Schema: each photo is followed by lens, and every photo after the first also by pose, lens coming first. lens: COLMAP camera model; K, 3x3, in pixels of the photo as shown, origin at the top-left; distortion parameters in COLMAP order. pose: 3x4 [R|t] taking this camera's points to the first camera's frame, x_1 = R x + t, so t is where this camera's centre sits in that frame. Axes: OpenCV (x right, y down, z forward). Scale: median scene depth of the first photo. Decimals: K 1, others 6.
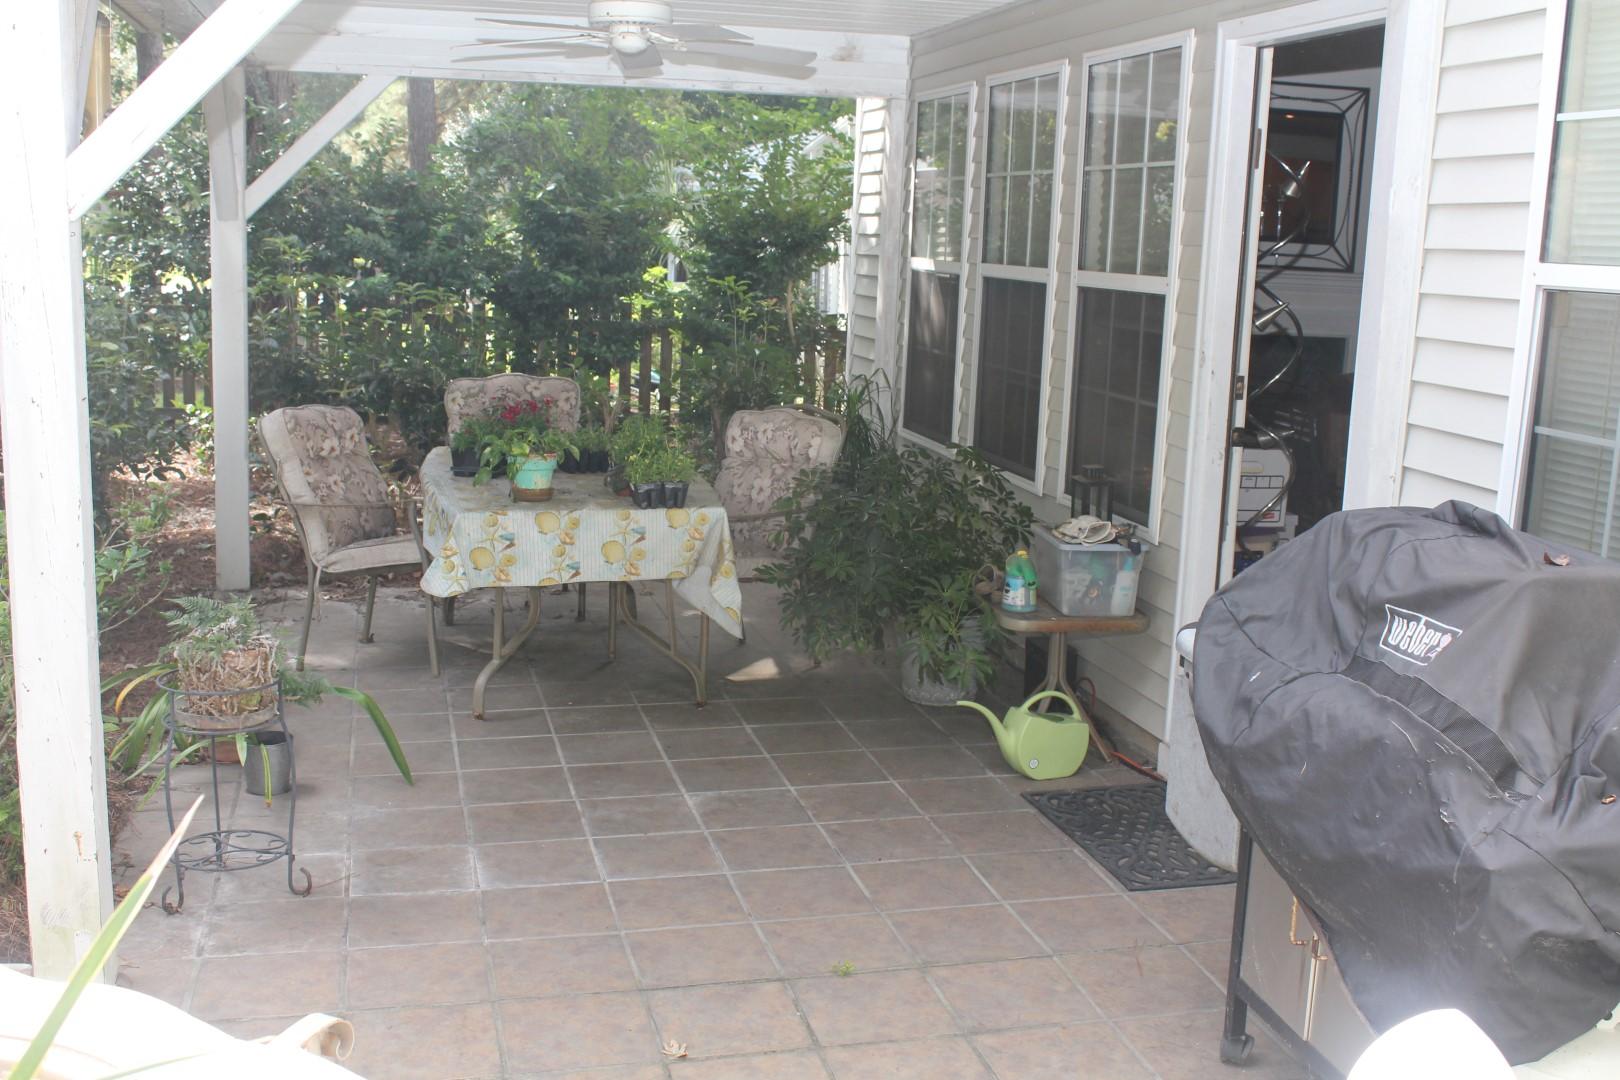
lens RADIAL K [[1756.5, 0, 809.2], [0, 1756.5, 541.9], [0, 0, 1]] dist [-0.064749, 0.000000]
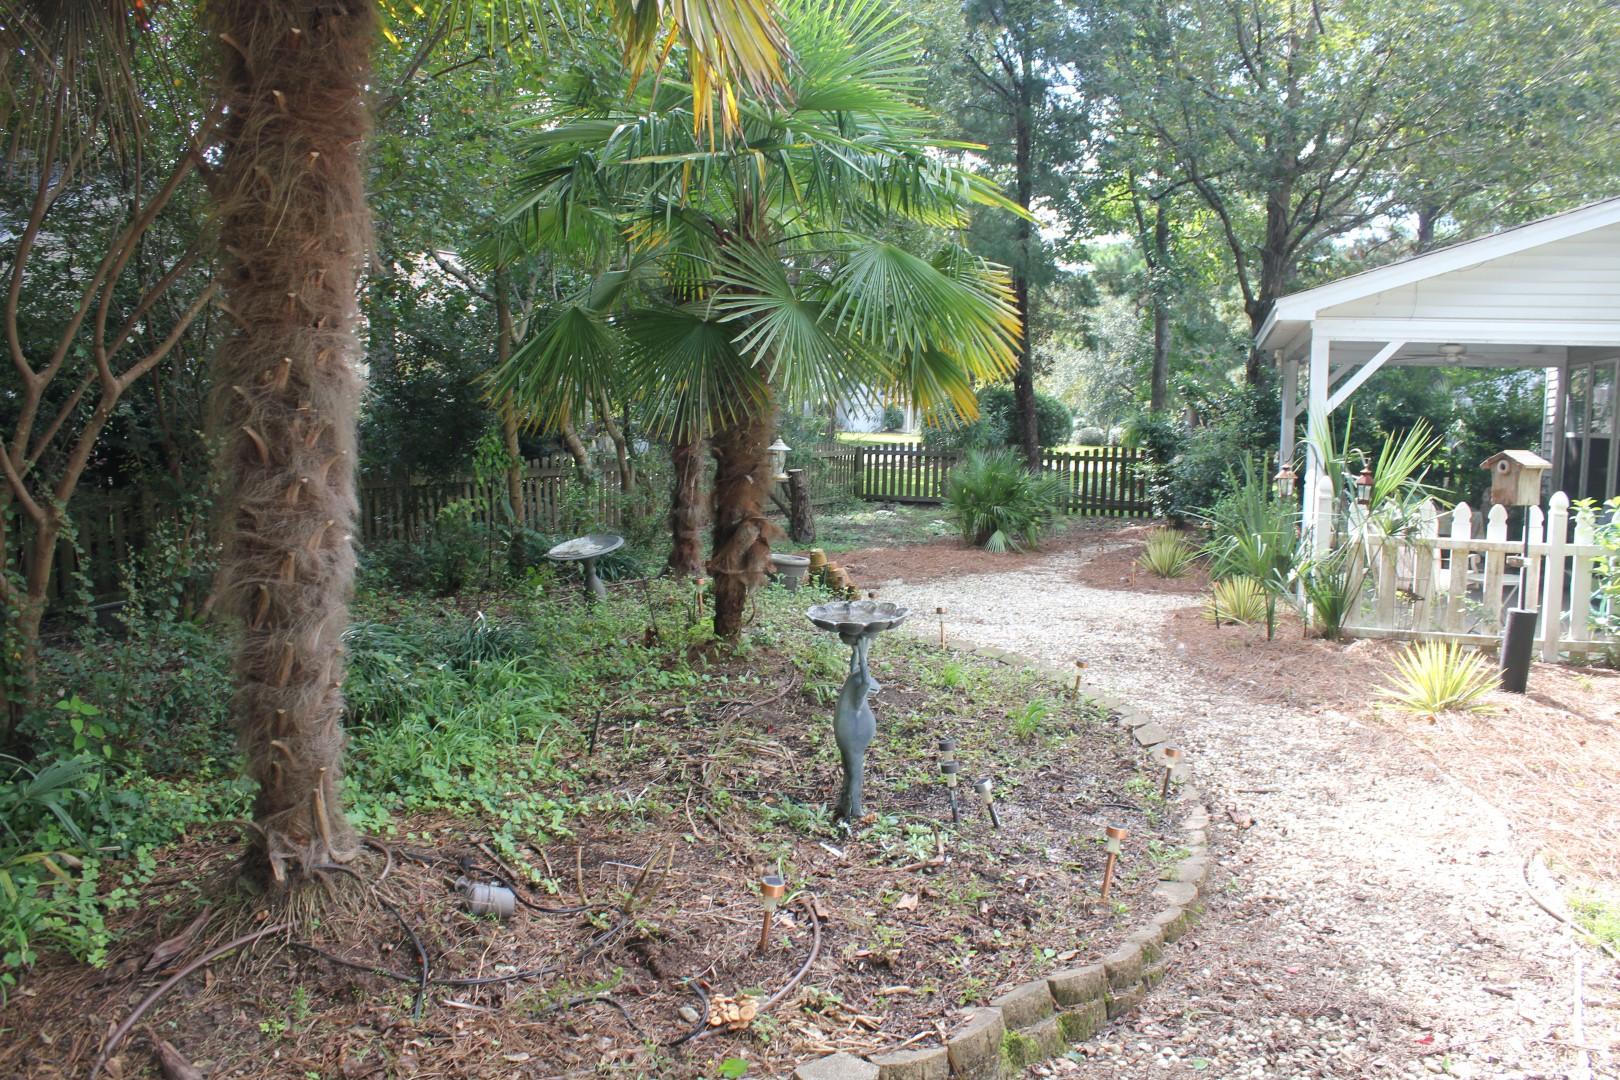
lens RADIAL K [[1354.8, 0, 802.1], [0, 1354.8, 542.5], [0, 0, 1]] dist [-0.154683, 0.129931]
pose [[0.865721, 0.032054, -0.499500, 0.070910], [-0.079062, 0.994176, -0.073230, 0.317826], [0.494244, 0.102888, 0.863213, -1.651517]]
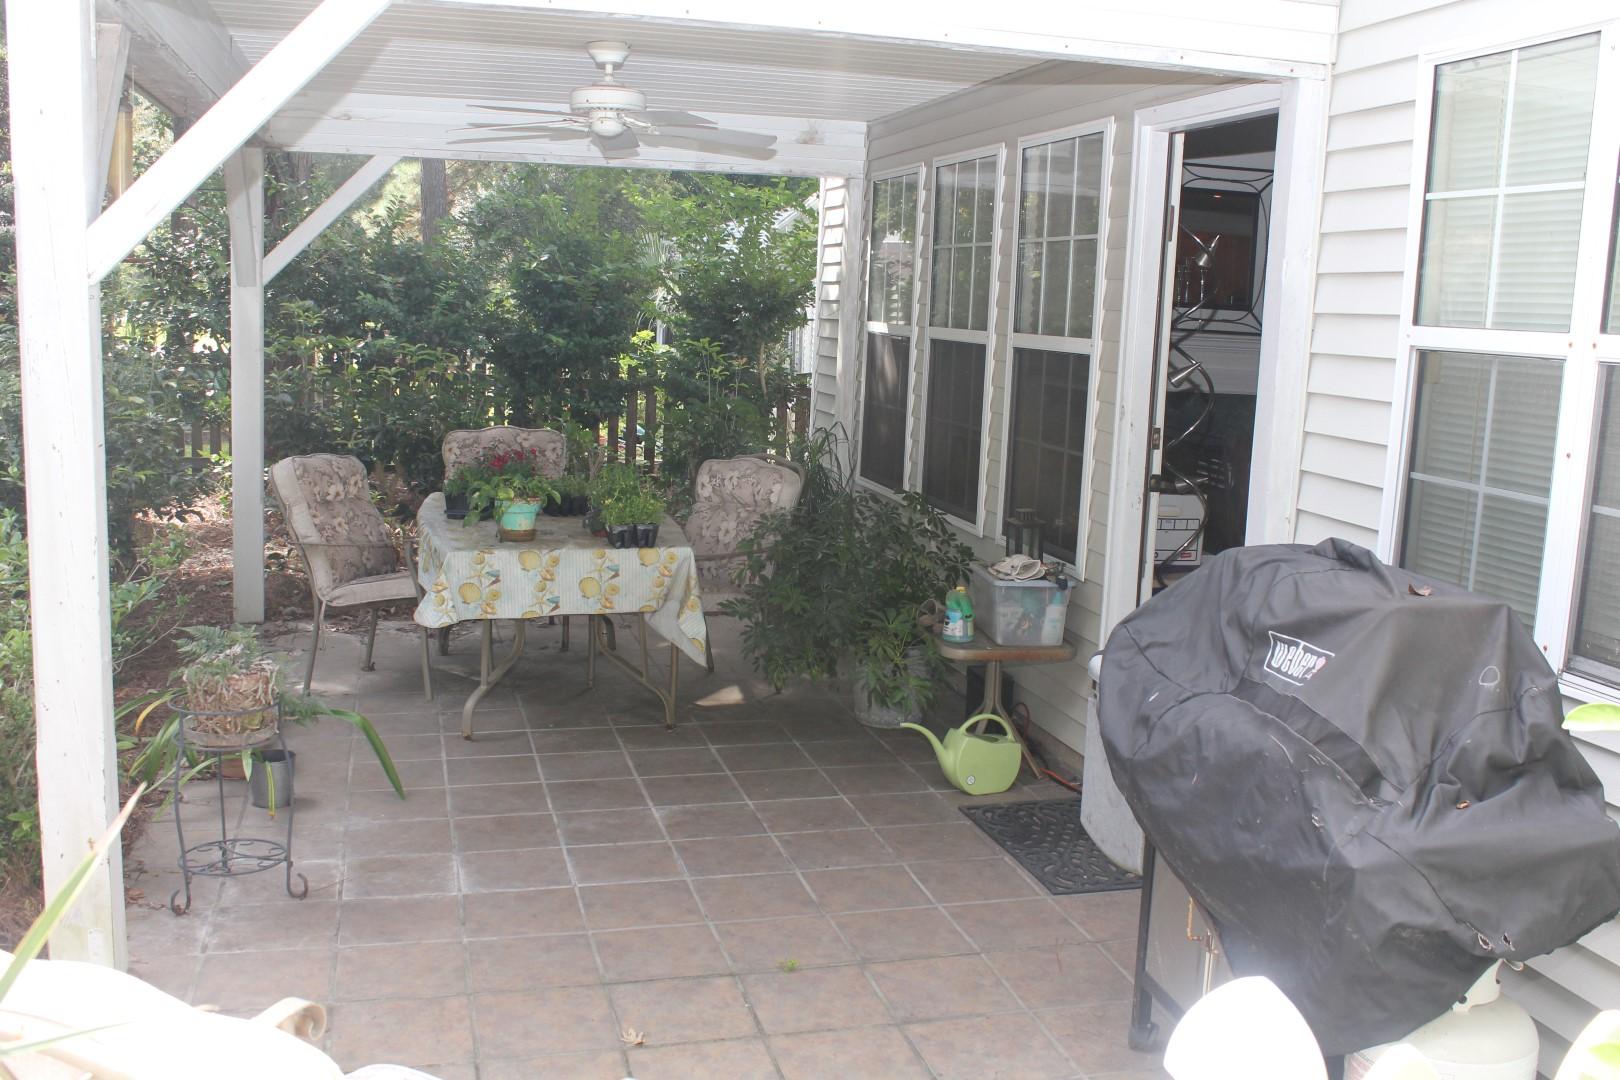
lens RADIAL K [[1609.3, 0, 812.3], [0, 1609.3, 542.9], [0, 0, 1]] dist [-0.082386, 0.000000]
pose [[0.999903, 0.001057, 0.013912, 0.014213], [-0.000712, 0.999693, -0.024754, 0.002818], [-0.013934, 0.024742, 0.999597, -0.008110]]
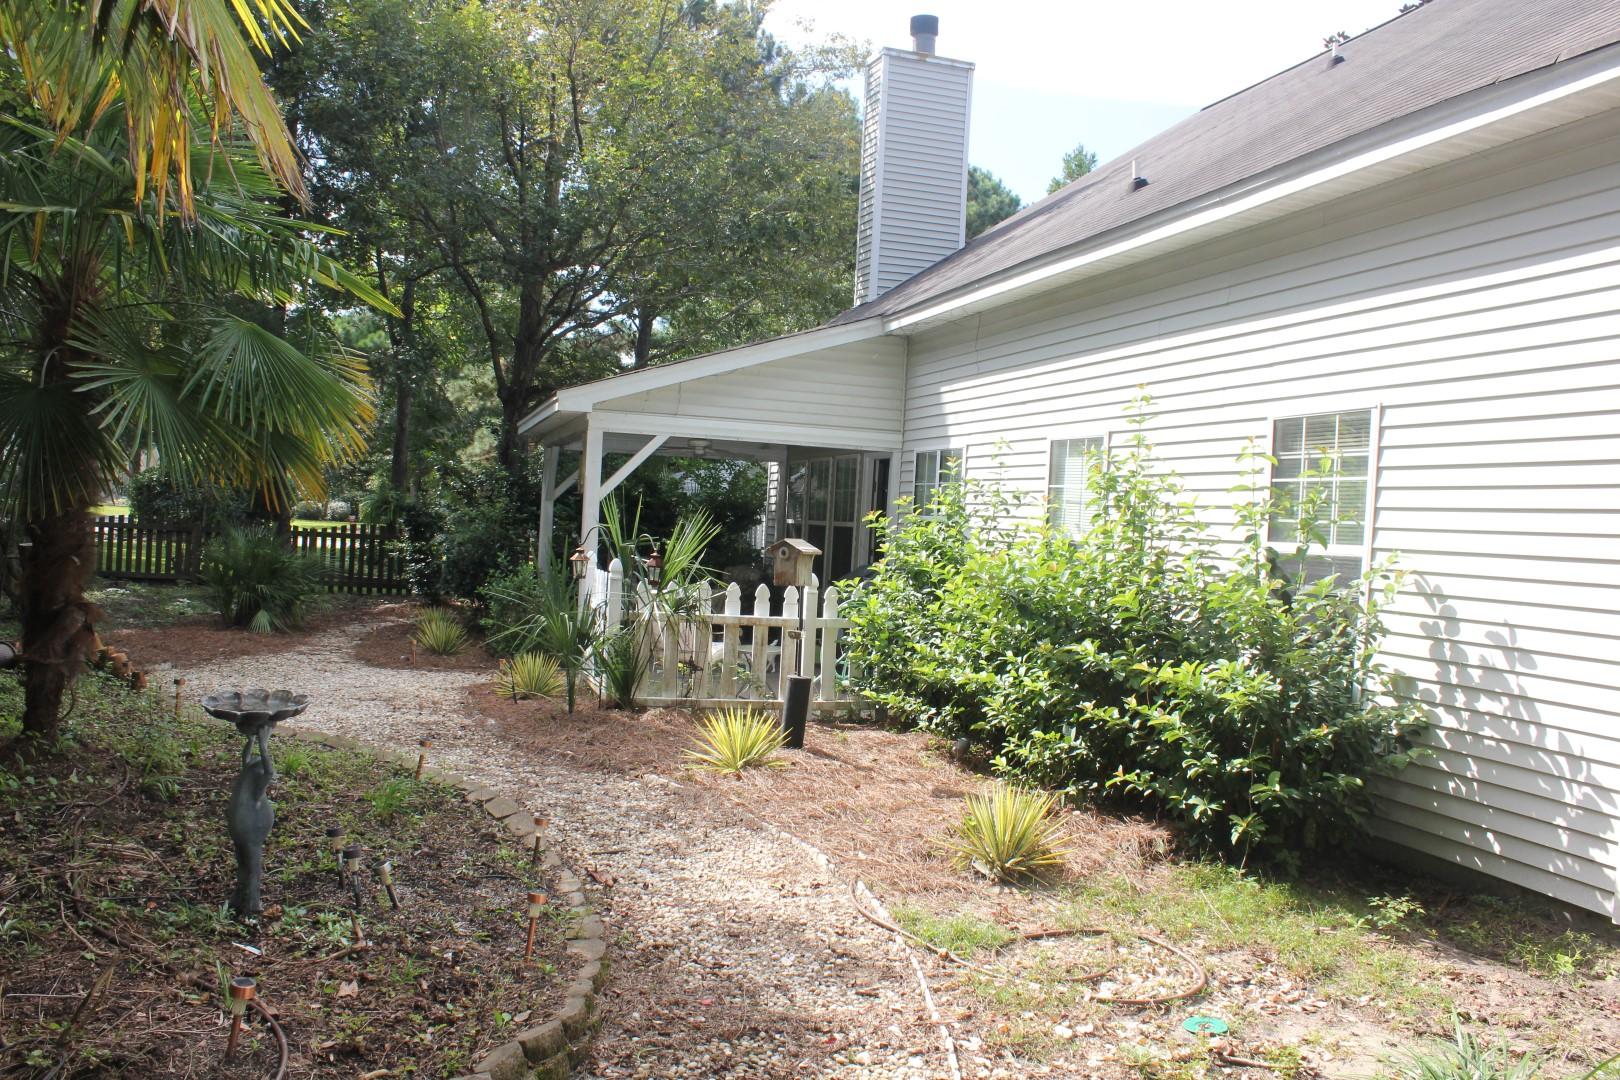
lens RADIAL K [[1354.8, 0, 811.3], [0, 1354.8, 534.0], [0, 0, 1]] dist [-0.154683, 0.129931]
pose [[0.998477, 0.019189, 0.051719, -0.021450], [-0.010576, 0.986746, -0.161926, 0.322841], [-0.054141, 0.161133, 0.985447, -1.726582]]
